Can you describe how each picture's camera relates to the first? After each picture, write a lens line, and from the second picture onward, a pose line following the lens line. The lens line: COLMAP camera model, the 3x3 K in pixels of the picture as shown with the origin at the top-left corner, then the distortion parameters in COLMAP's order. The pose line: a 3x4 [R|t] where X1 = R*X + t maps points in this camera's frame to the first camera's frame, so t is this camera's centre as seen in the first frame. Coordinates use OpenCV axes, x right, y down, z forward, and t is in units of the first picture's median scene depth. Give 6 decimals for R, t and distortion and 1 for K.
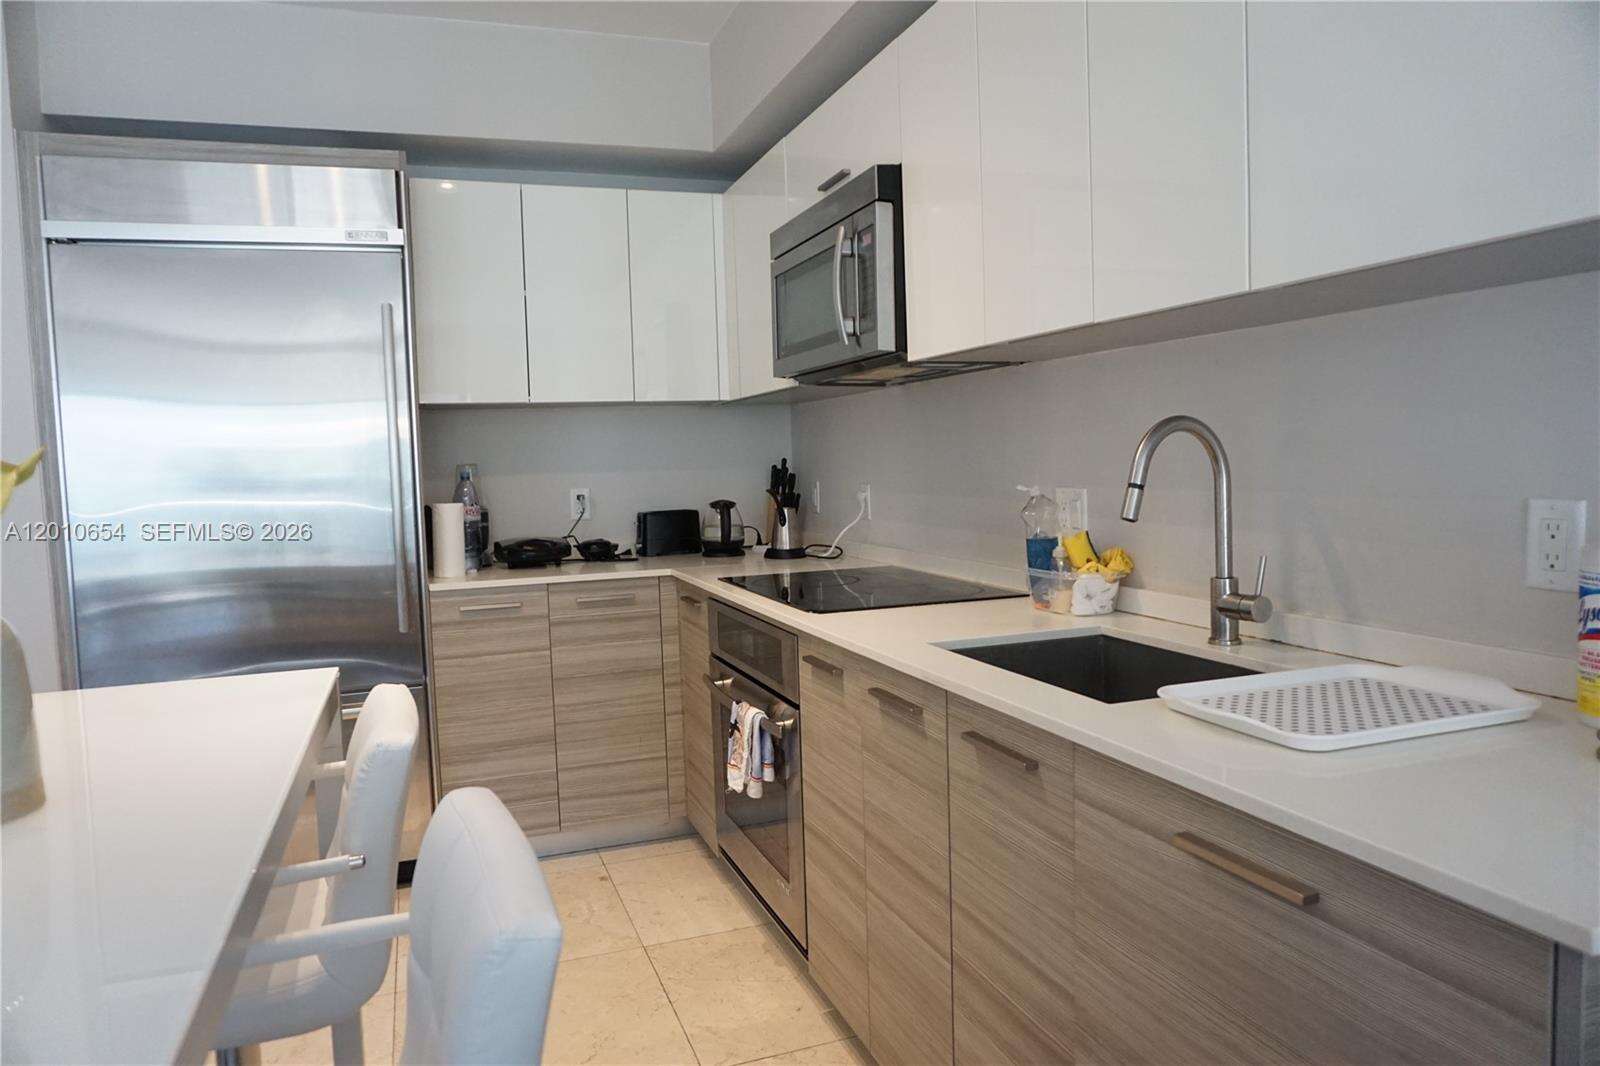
lens RADIAL K [[1065.5, 0, 800.0], [0, 1065.5, 533.0], [0, 0, 1]] dist [-0.043896, 0.002616]
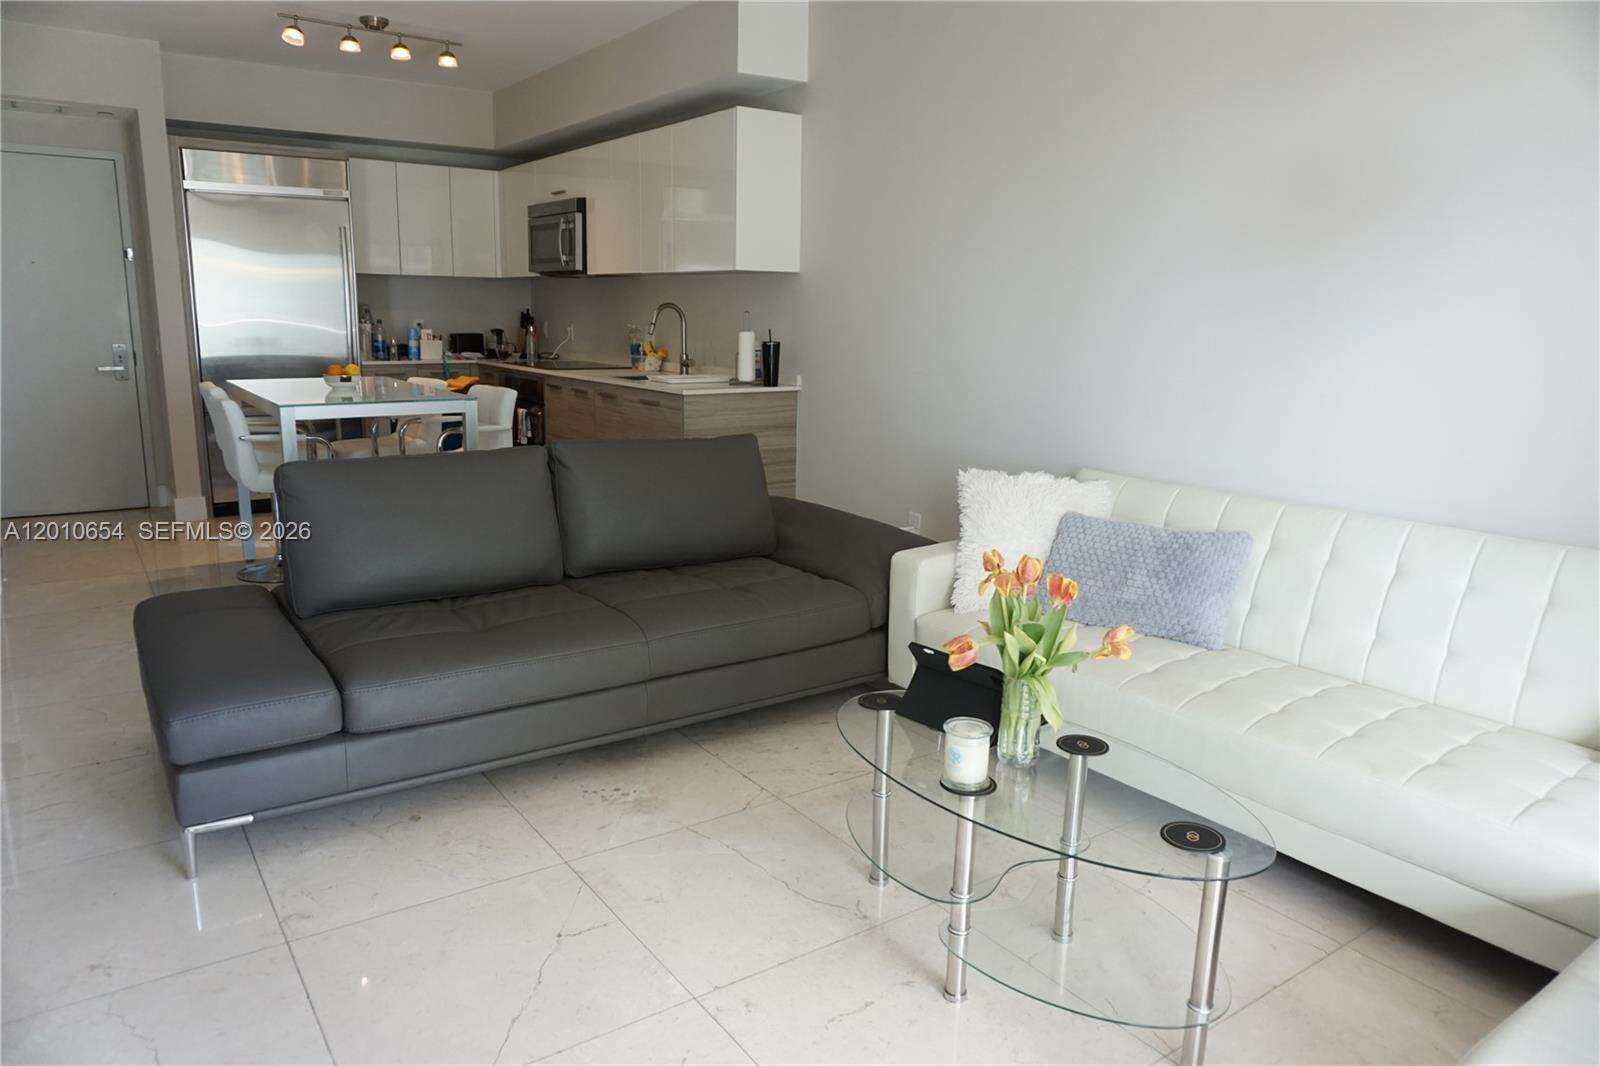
lens RADIAL K [[1065.5, 0, 800.0], [0, 1065.5, 533.0], [0, 0, 1]] dist [-0.043896, 0.002616]
pose [[0.962729, -0.004083, 0.270438, -0.103027], [-0.031992, 0.991147, 0.128853, 0.115497], [-0.268570, -0.132703, 0.954076, -1.704456]]
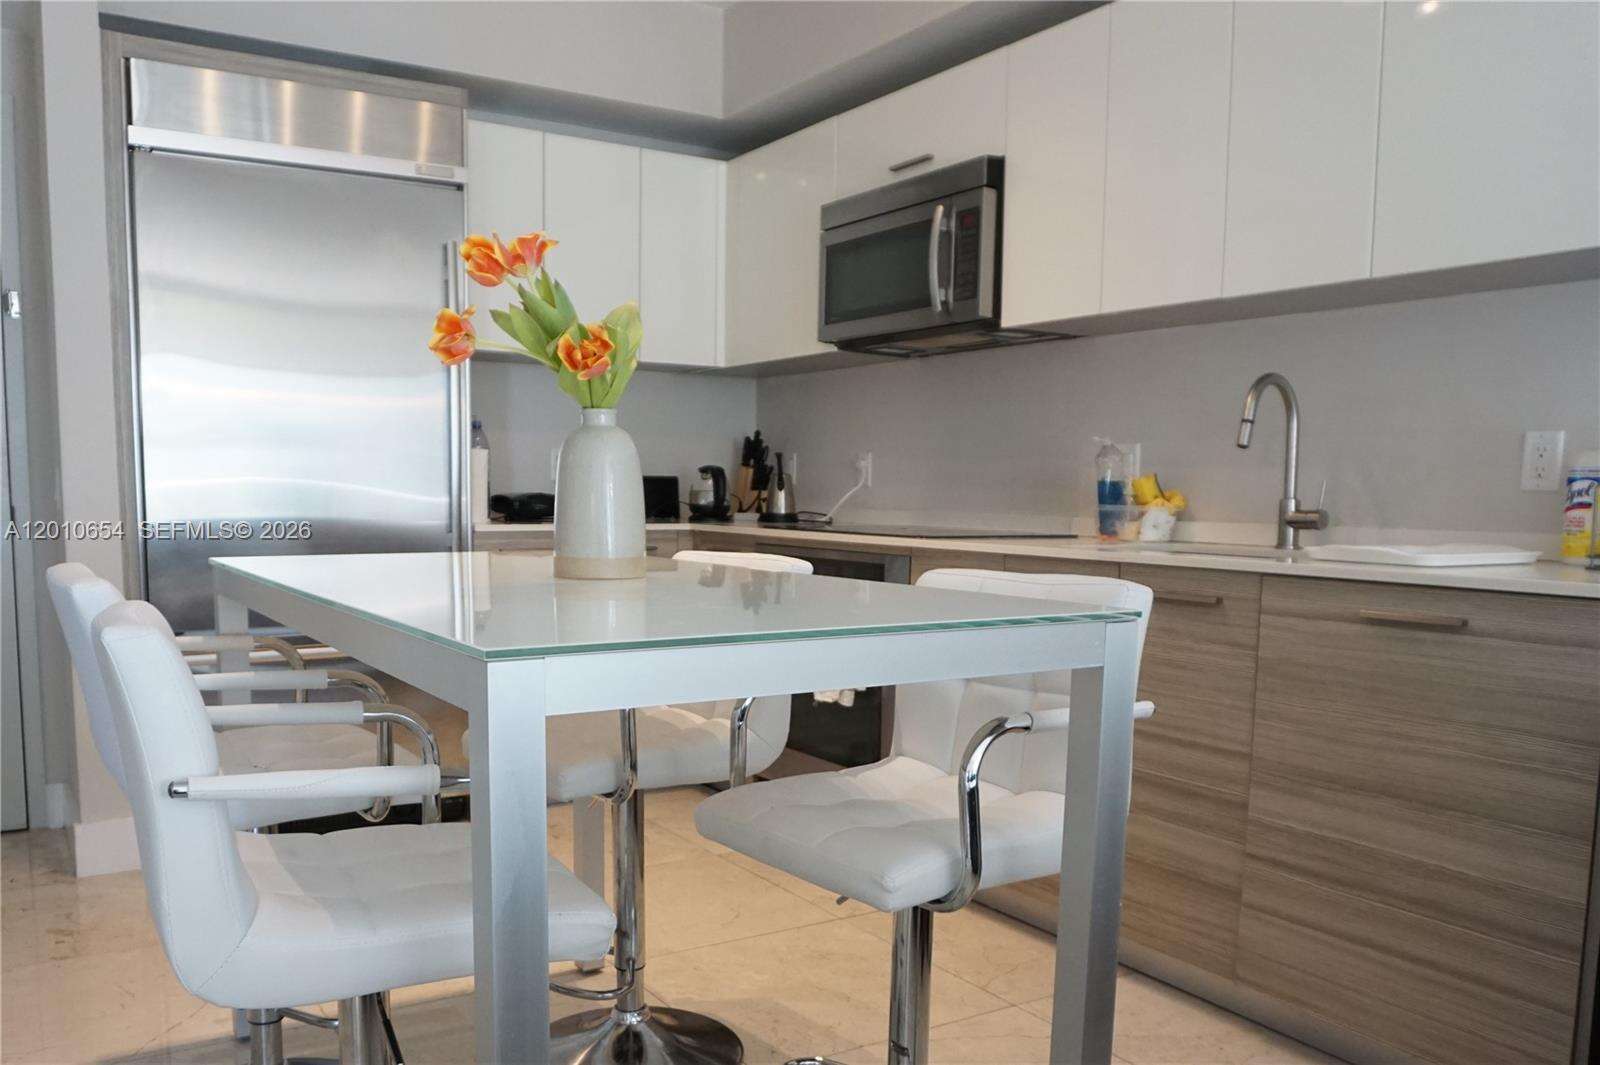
lens RADIAL K [[1282.8, 0, 749.0], [0, 1282.8, 630.6], [0, 0, 1]] dist [-0.040918, -0.005555]
pose [[0.979415, 0.020257, 0.200840, -0.442560], [-0.027886, 0.998990, 0.035231, 0.128958], [-0.199923, -0.040106, 0.978990, -0.331804]]
